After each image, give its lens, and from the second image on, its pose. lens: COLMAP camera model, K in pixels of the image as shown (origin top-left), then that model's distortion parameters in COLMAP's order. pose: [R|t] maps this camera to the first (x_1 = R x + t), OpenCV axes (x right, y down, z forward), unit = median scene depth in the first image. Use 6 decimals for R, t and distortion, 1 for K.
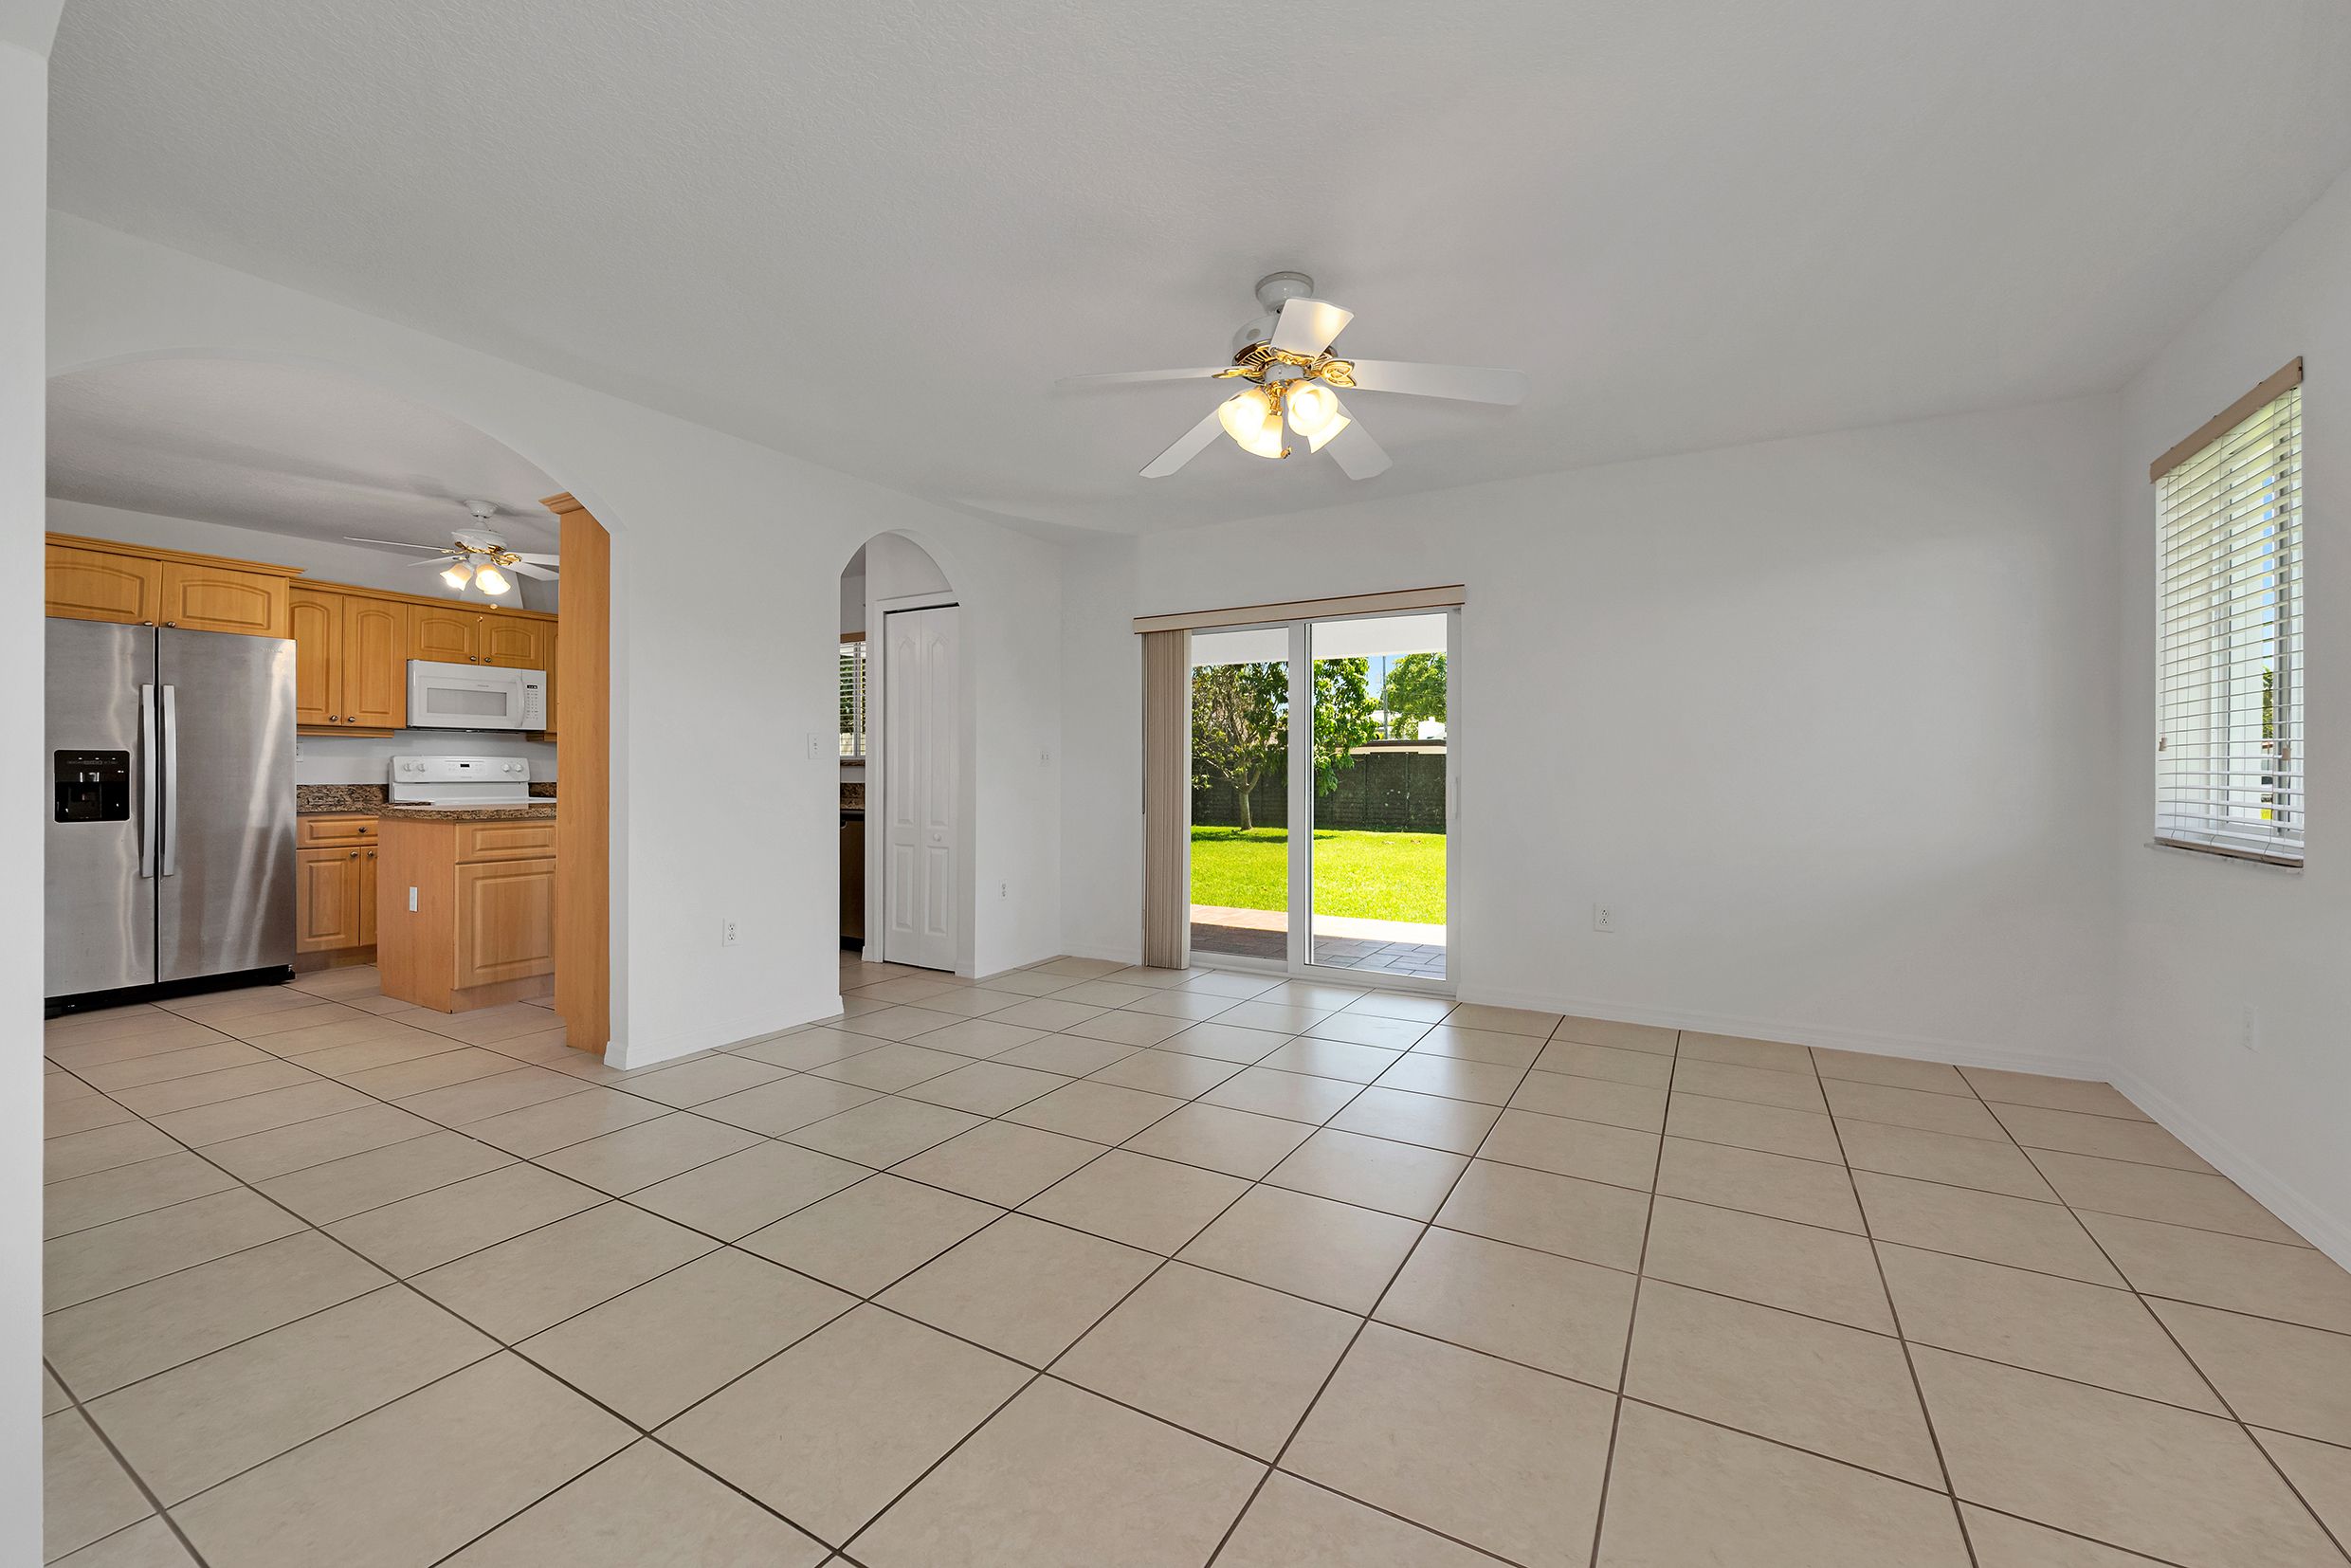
lens RADIAL K [[940.6, 0, 1161.0], [0, 940.6, 773.7], [0, 0, 1]] dist [-0.002282, 0.000632]
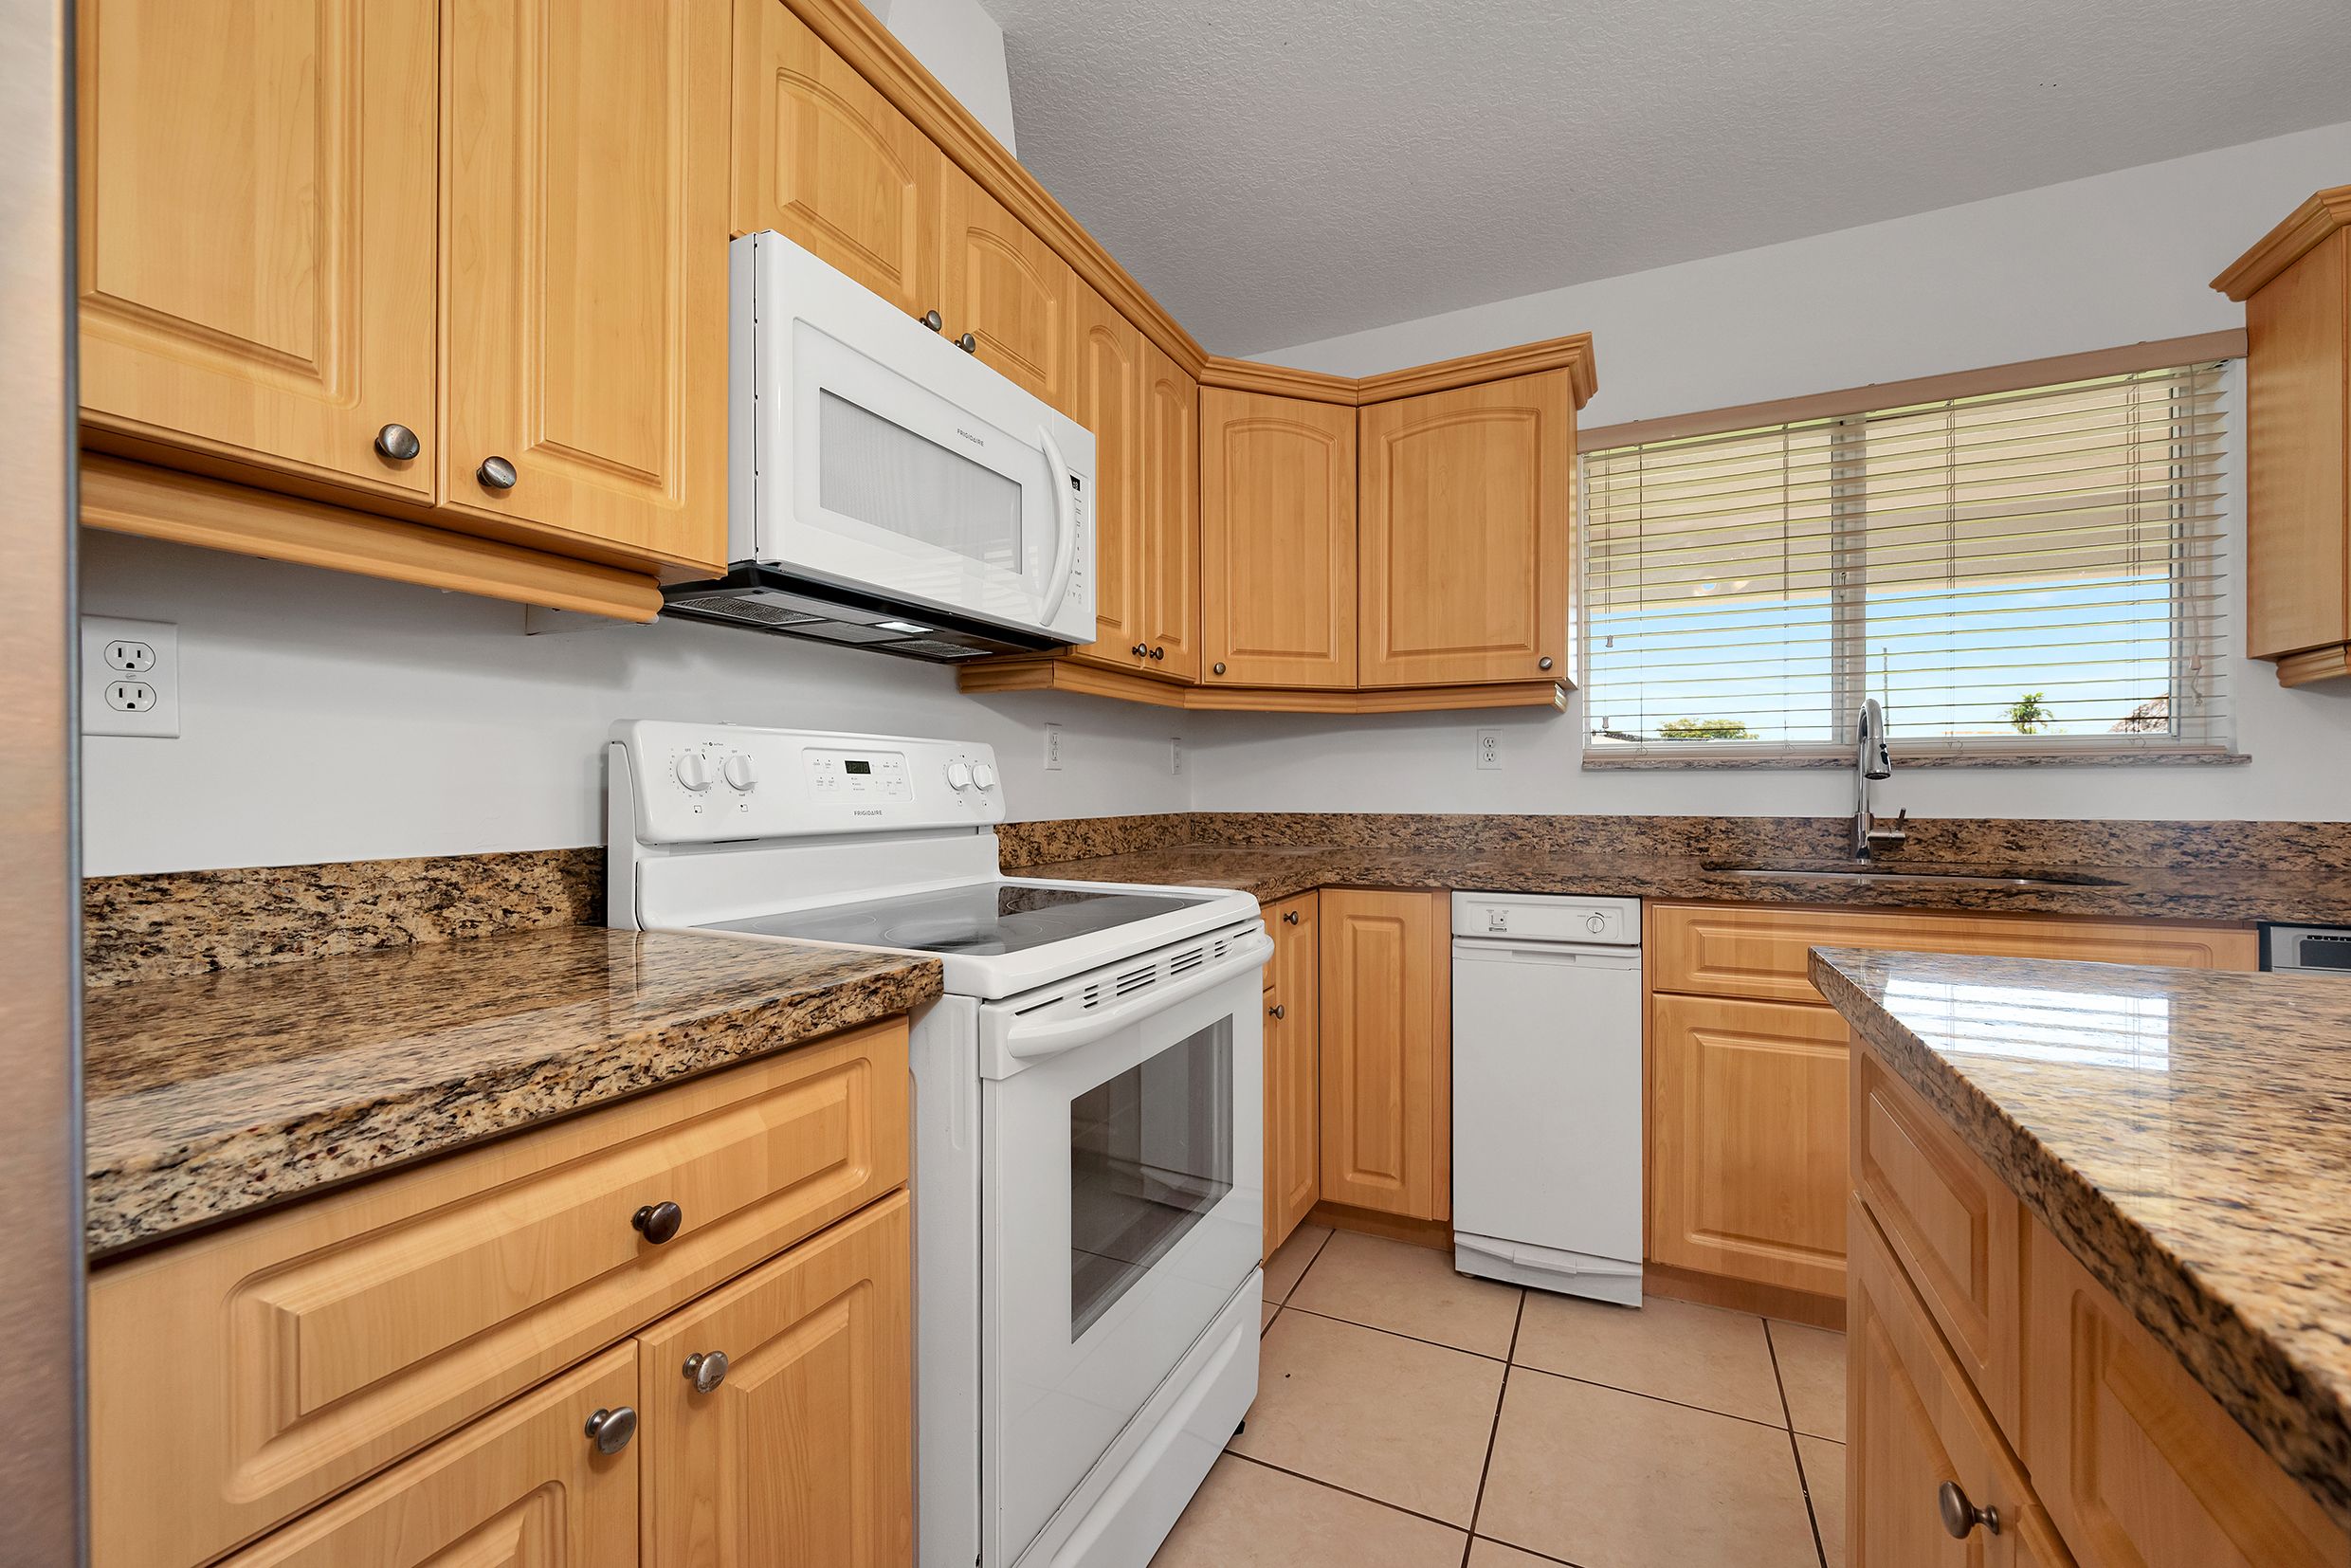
lens RADIAL K [[940.6, 0, 1170.9], [0, 940.6, 788.4], [0, 0, 1]] dist [-0.002282, 0.000632]
pose [[0.996501, -0.006074, 0.083355, -0.709709], [0.006197, 0.999980, -0.001212, -0.001843], [-0.083346, 0.001724, 0.996519, 0.773230]]
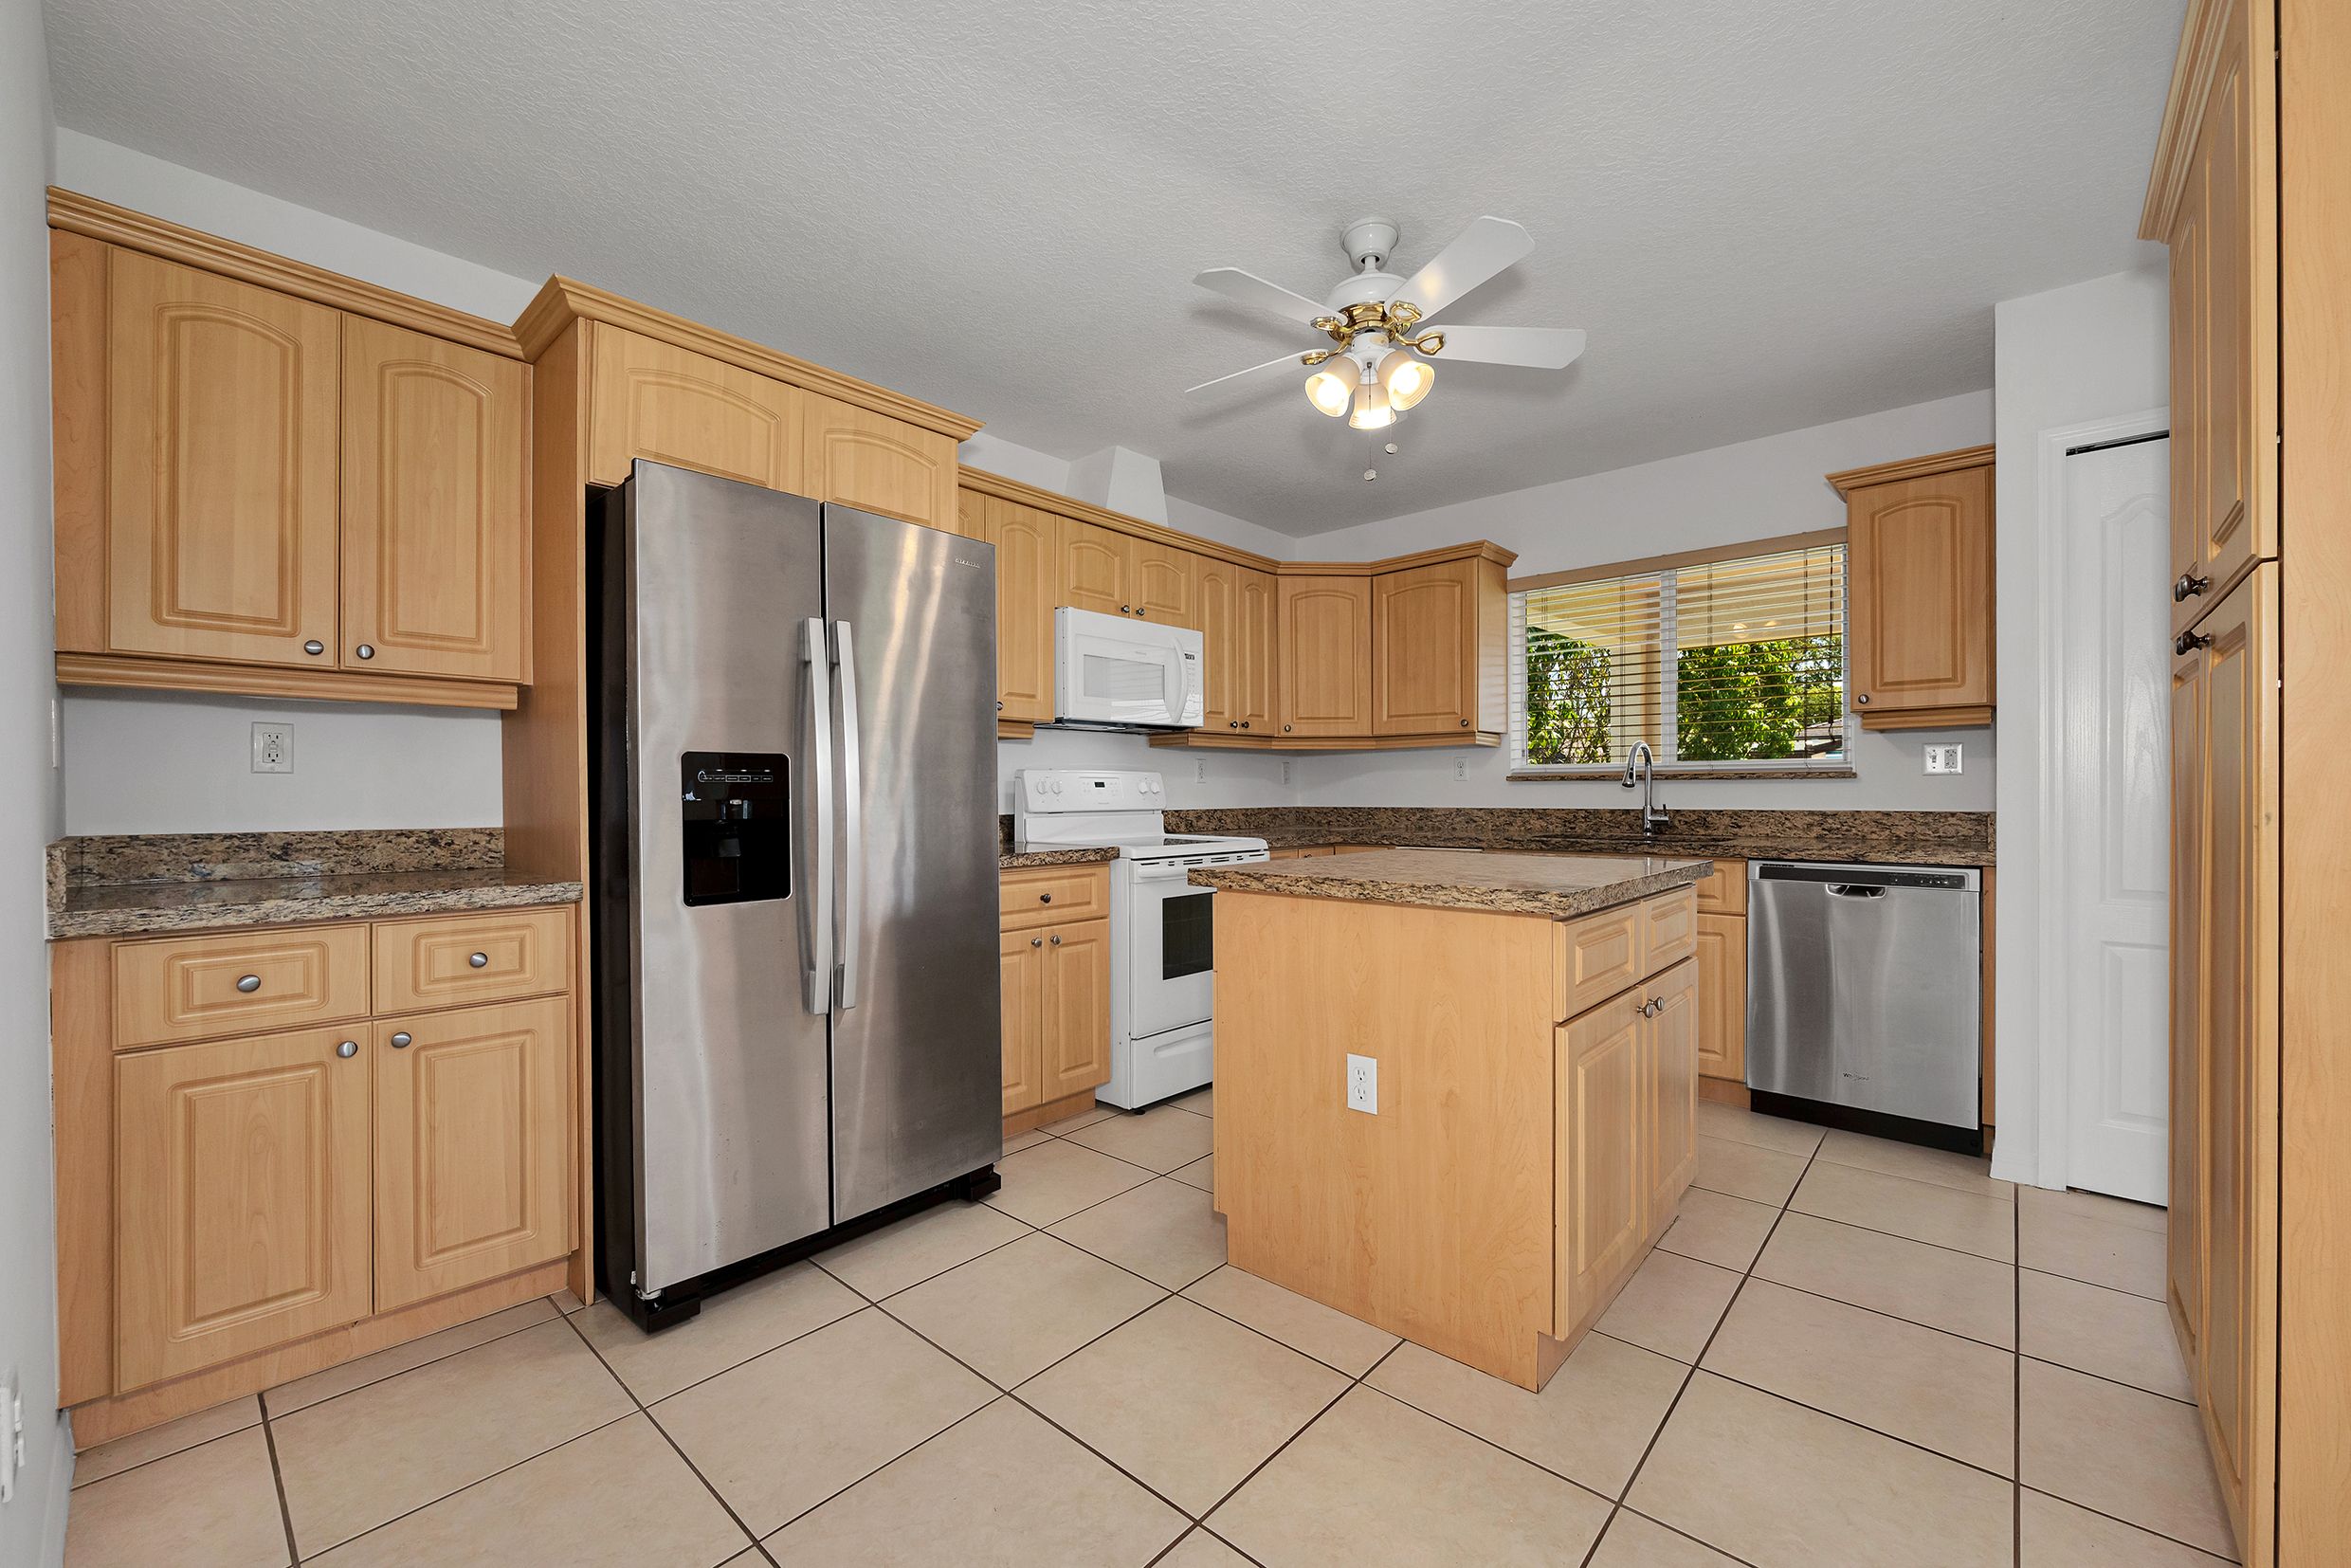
lens RADIAL K [[940.6, 0, 1166.8], [0, 940.6, 787.6], [0, 0, 1]] dist [-0.002282, 0.000632]
pose [[0.980449, -0.008728, -0.196581, -0.601858], [0.007408, 0.999945, -0.007447, -0.001291], [0.196635, 0.005845, 0.980459, 0.415255]]
